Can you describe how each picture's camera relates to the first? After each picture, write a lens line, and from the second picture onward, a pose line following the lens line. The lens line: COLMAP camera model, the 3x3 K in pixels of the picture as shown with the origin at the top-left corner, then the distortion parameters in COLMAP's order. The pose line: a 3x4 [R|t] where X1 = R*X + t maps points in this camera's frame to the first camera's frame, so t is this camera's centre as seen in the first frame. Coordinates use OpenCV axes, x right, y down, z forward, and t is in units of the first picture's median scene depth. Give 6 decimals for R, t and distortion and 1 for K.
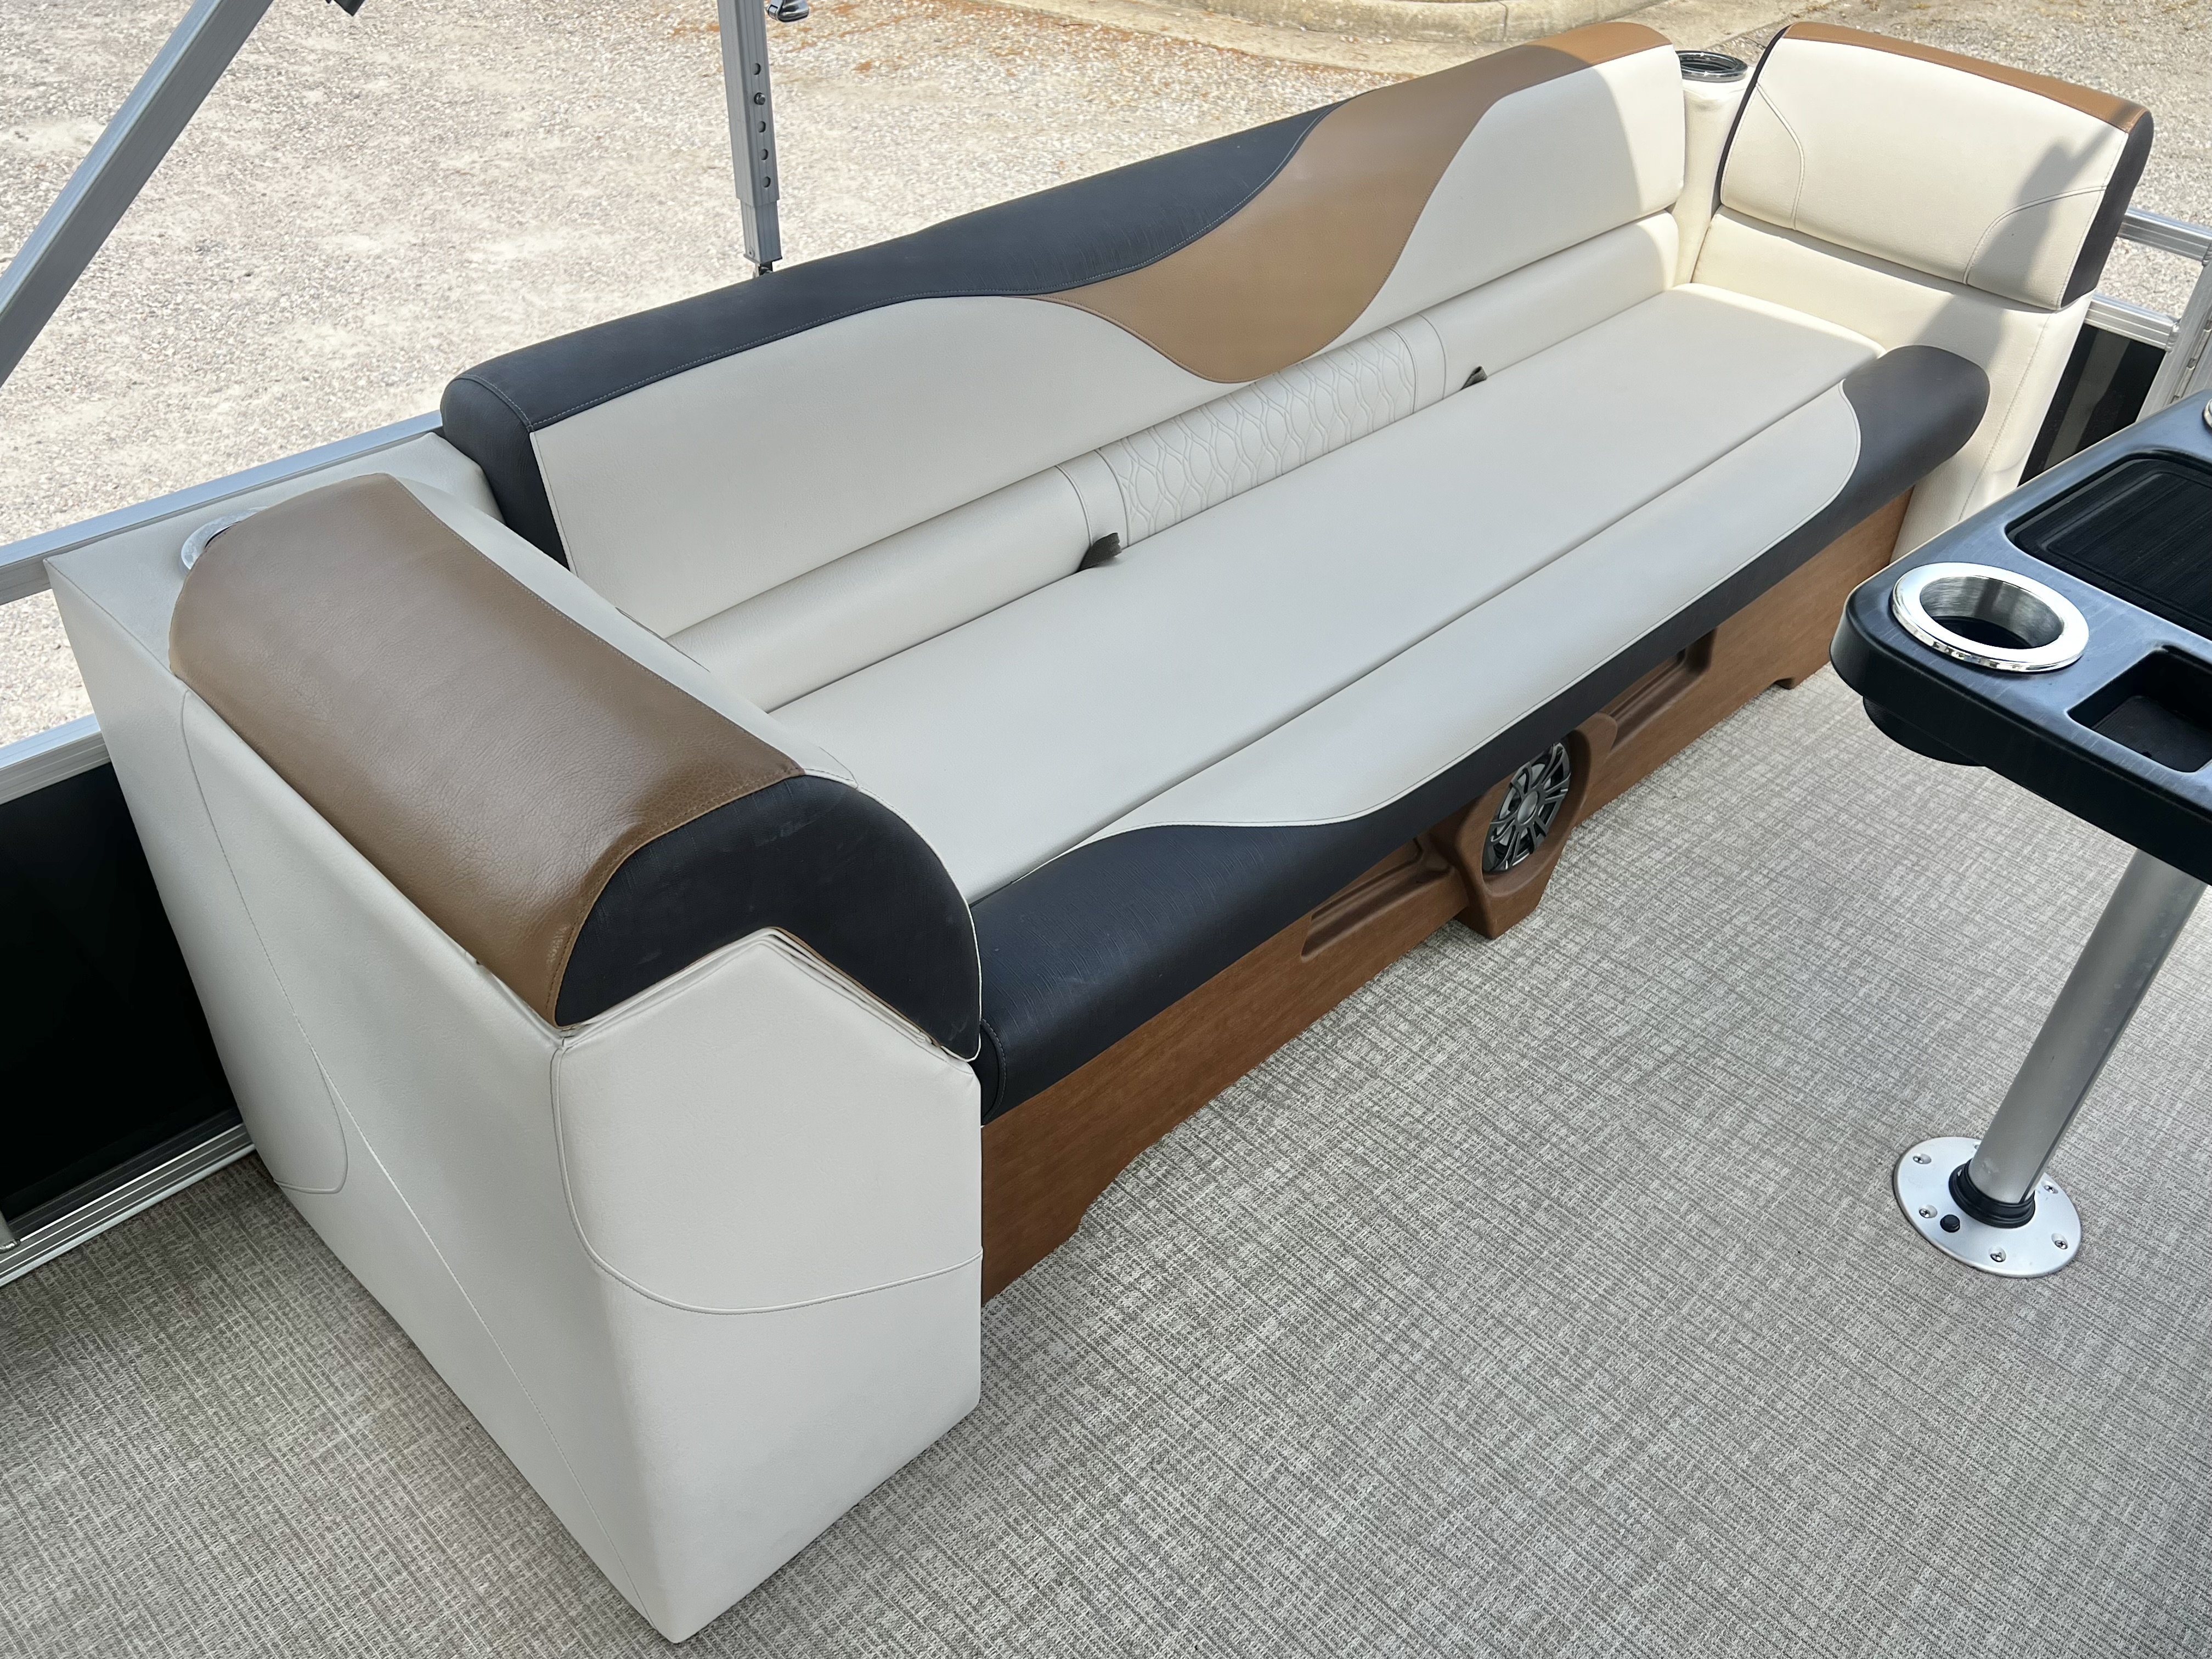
lens RADIAL K [[1838.3, 0, 1094.5], [0, 1838.3, 824.8], [0, 0, 1]] dist [0.048769, -0.048775]
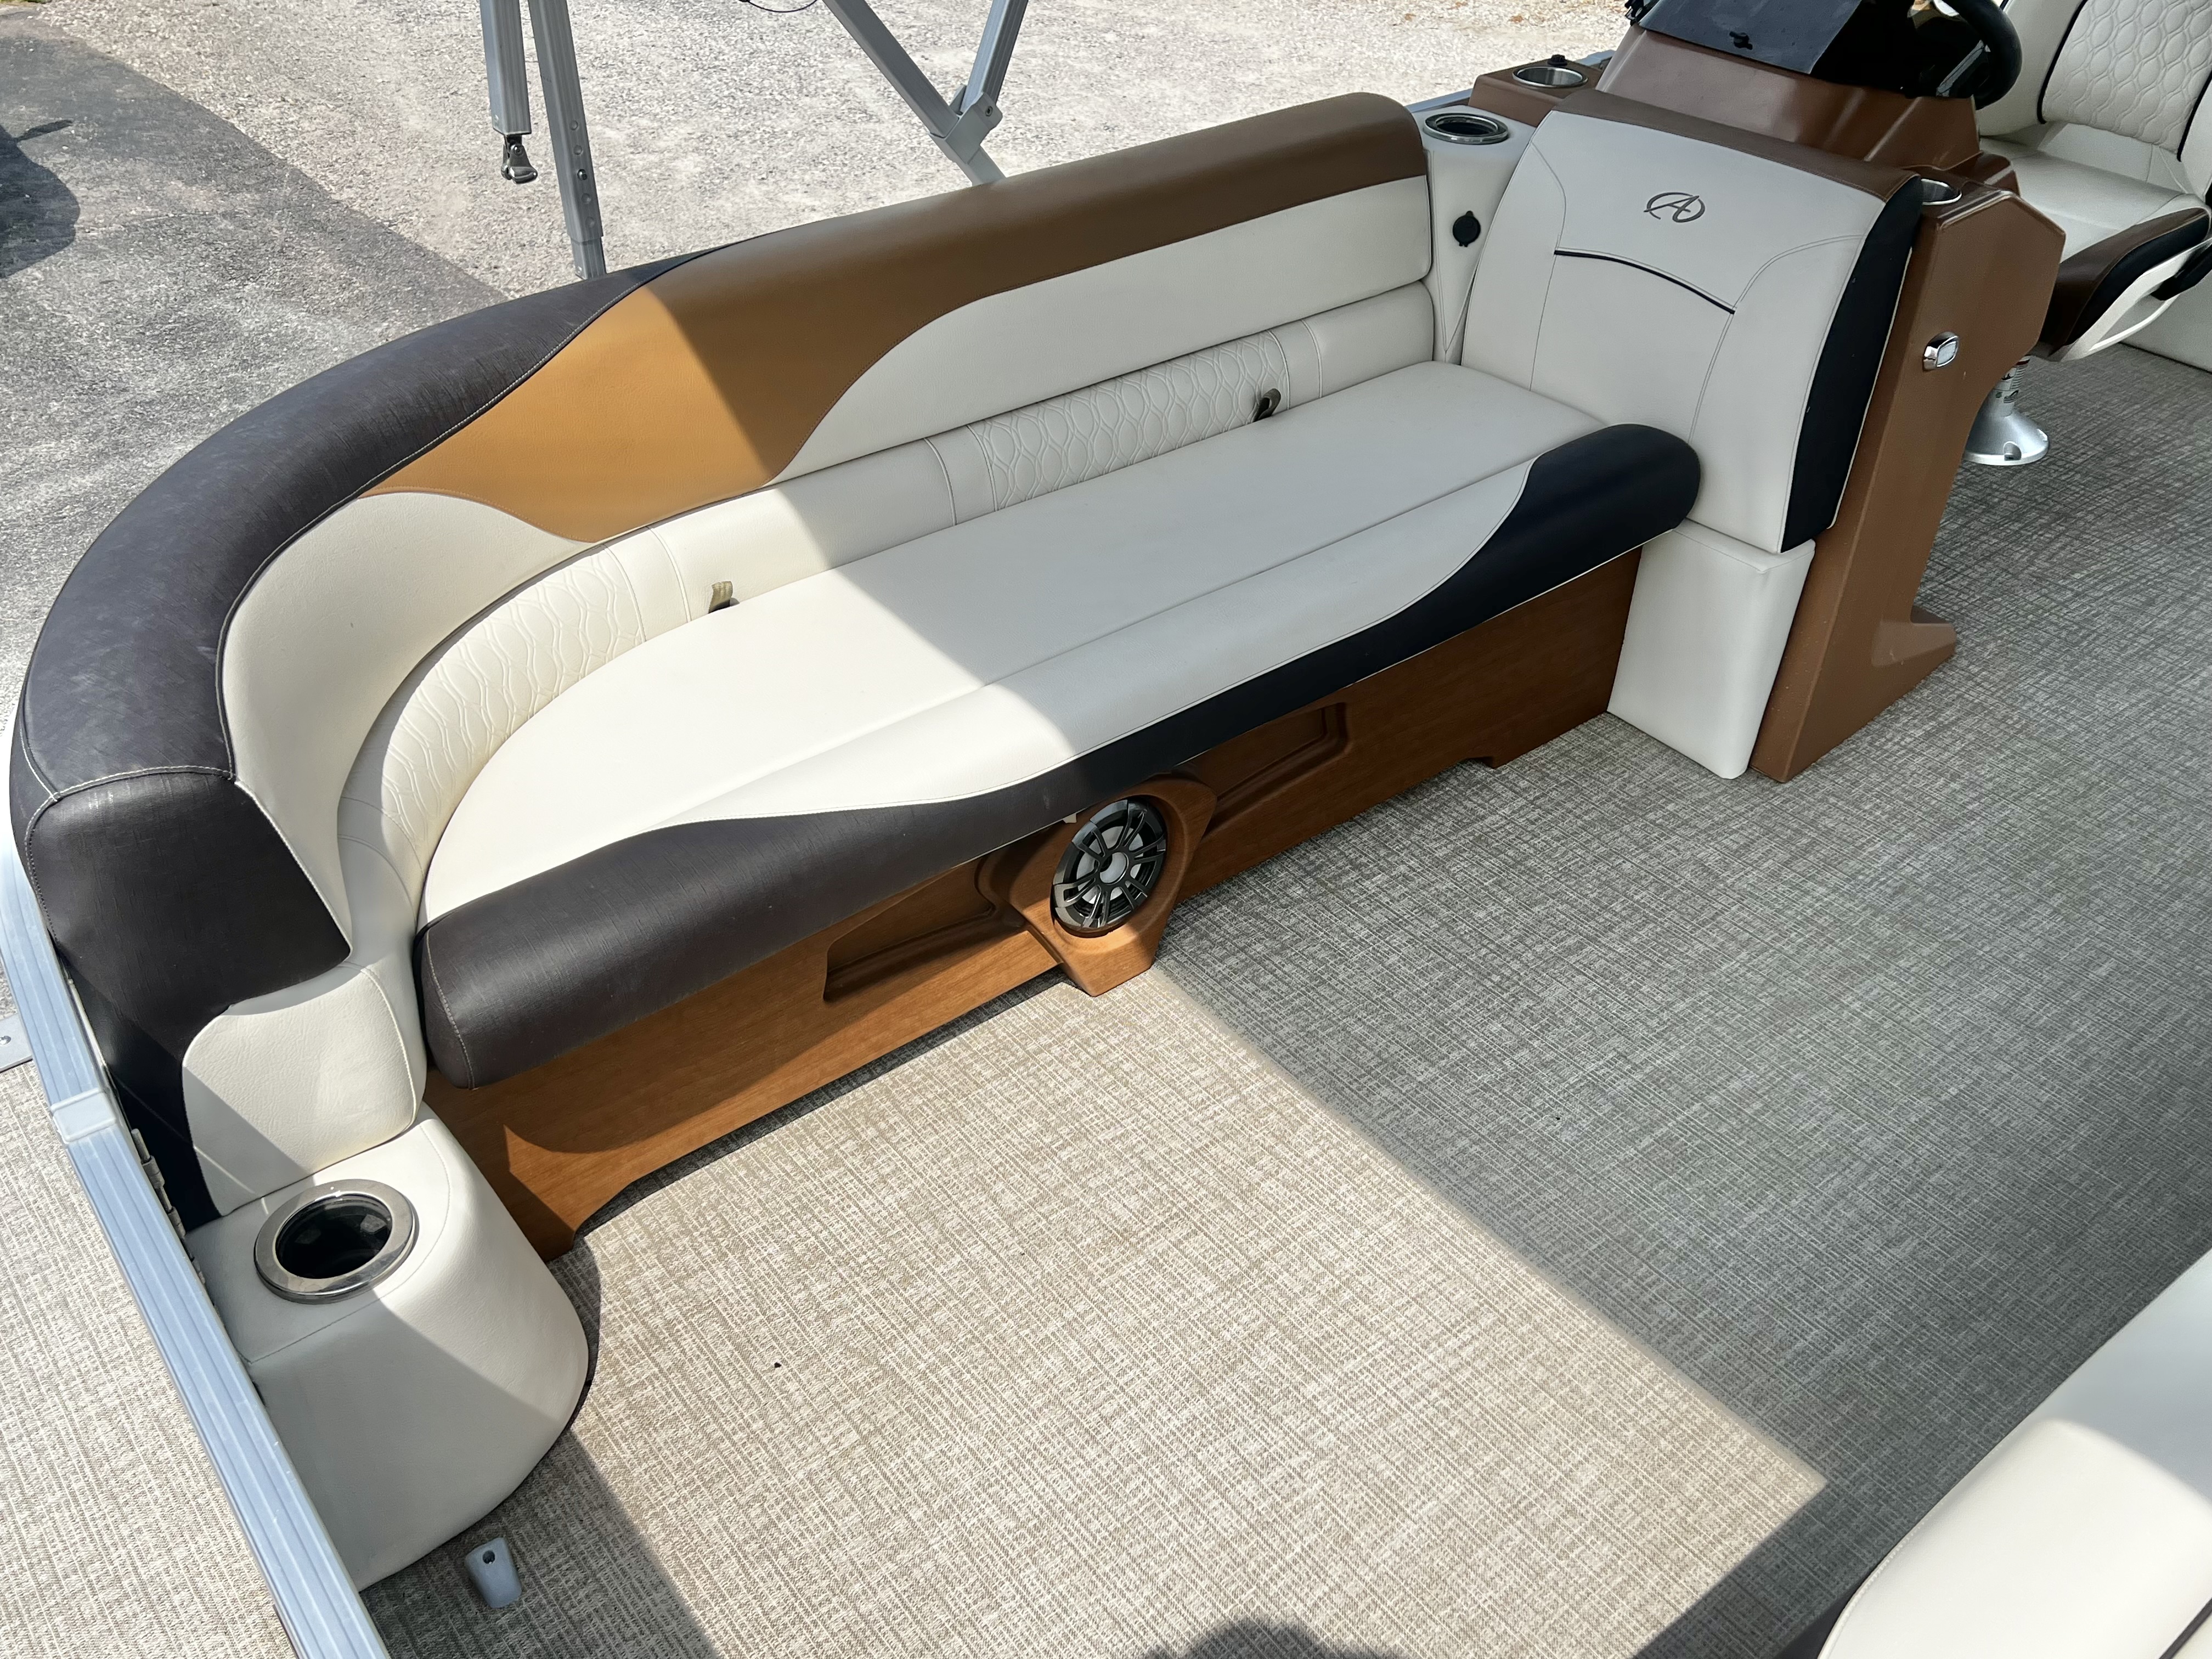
lens RADIAL K [[1851.9, 0, 1113.1], [0, 1851.9, 842.2], [0, 0, 1]] dist [0.039044, -0.021915]
pose [[0.992962, 0.047704, -0.108399, -1.062586], [-0.050579, 0.998433, -0.023928, 0.851154], [0.107087, 0.029242, 0.993819, -1.176090]]
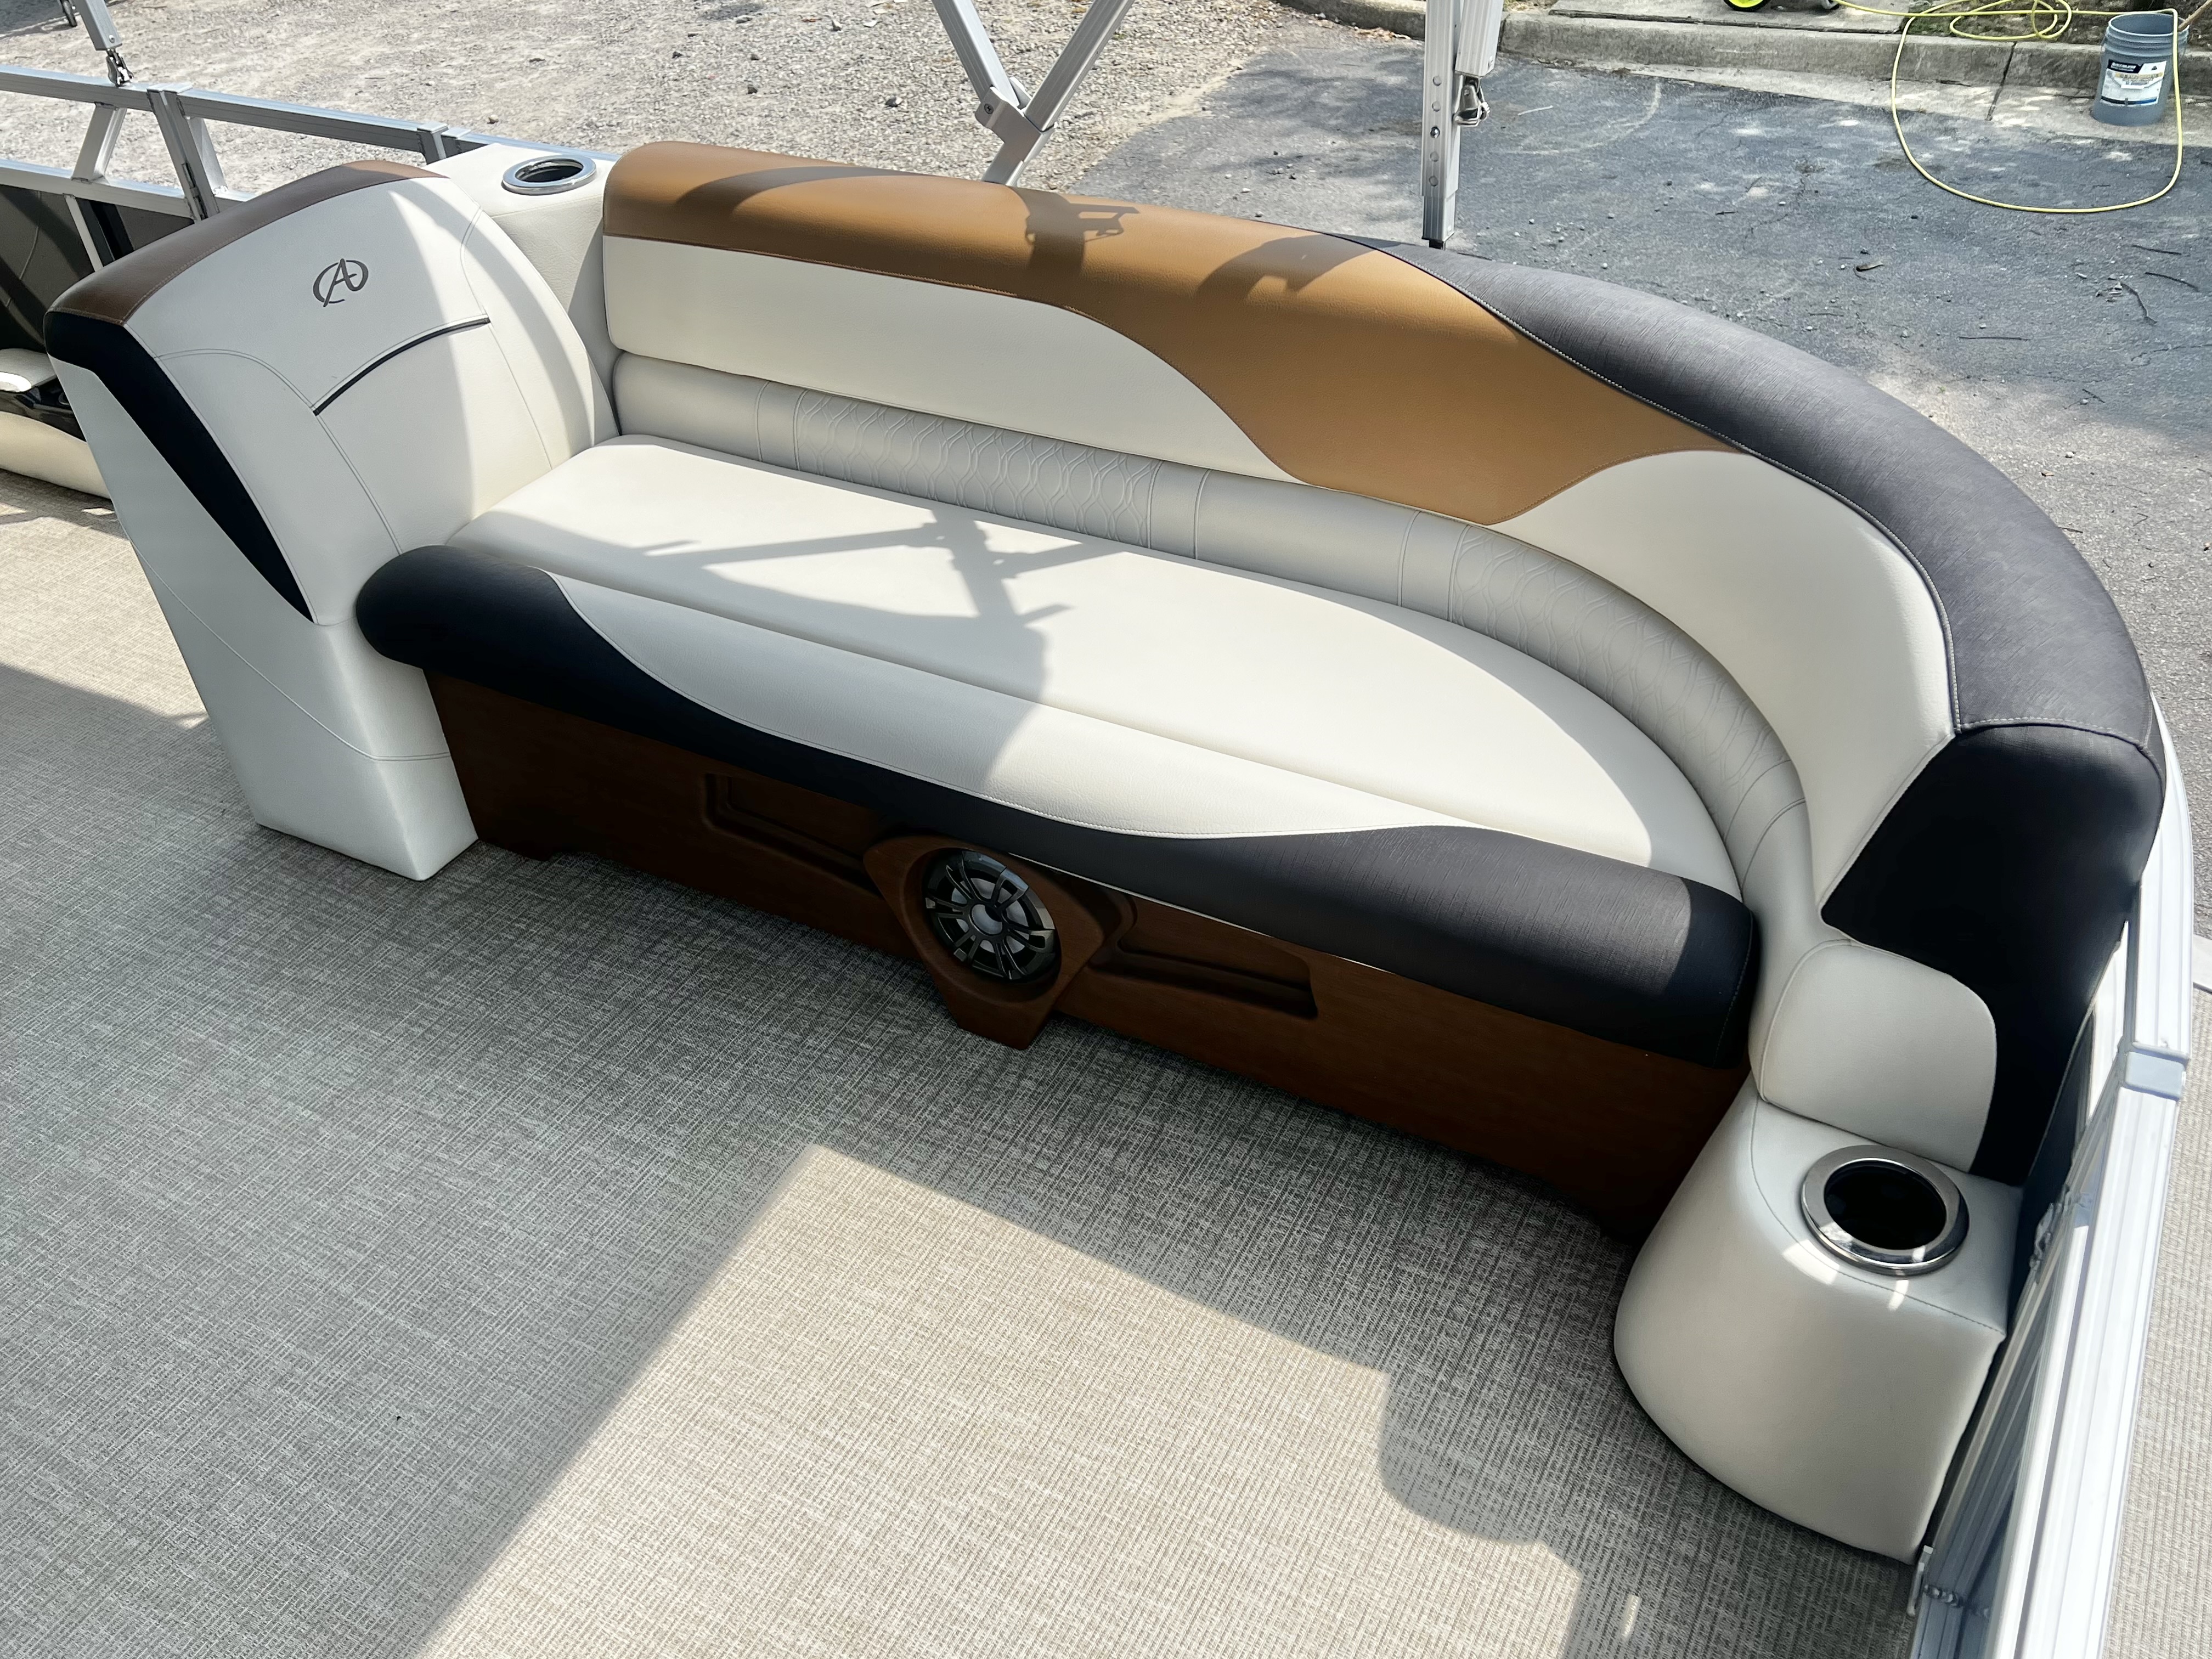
lens RADIAL K [[1851.9, 0, 1113.1], [0, 1851.9, 842.2], [0, 0, 1]] dist [0.039044, -0.021915]
pose [[-0.286392, -0.617955, 0.732196, -1.488725], [0.636326, 0.448646, 0.627539, 0.512015], [-0.716288, 0.645638, 0.264733, -0.767795]]
